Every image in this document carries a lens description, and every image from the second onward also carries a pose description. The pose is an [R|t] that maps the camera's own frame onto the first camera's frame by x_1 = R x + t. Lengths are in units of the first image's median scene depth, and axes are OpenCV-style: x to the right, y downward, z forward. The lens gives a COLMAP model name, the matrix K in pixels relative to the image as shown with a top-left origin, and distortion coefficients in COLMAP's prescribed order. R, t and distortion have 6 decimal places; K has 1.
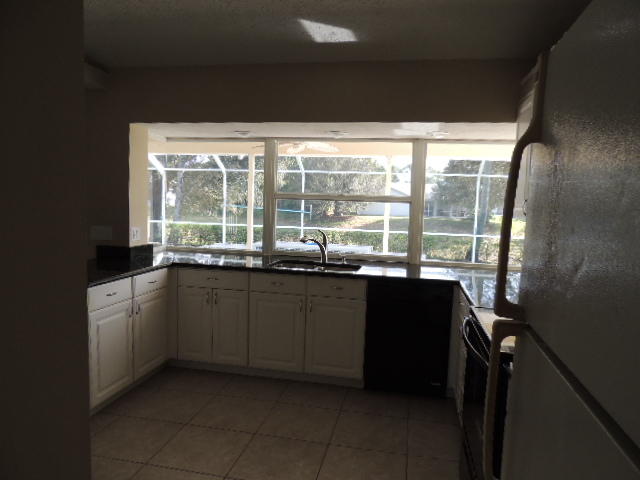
lens RADIAL K [[458.2, 0, 320.0], [0, 458.2, 240.0], [0, 0, 1]] dist [-0.023764, 0.002136]
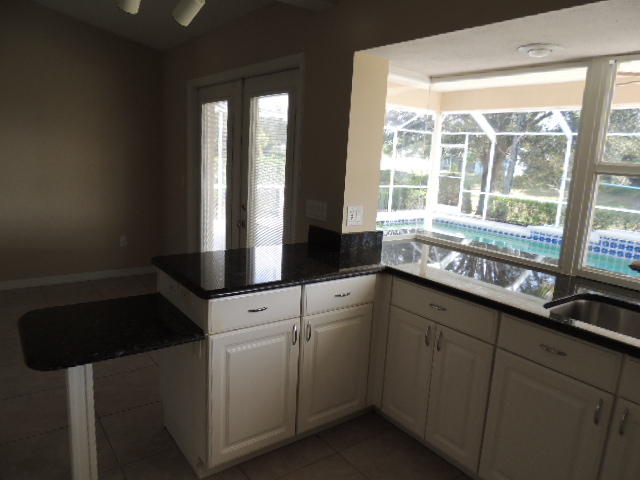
lens RADIAL K [[458.2, 0, 320.0], [0, 458.2, 240.0], [0, 0, 1]] dist [-0.023764, 0.002136]
pose [[0.744427, 0.133983, -0.654123, 0.022637], [-0.088774, 0.990824, 0.101920, -0.045347], [0.661776, -0.017802, 0.749490, 0.463202]]
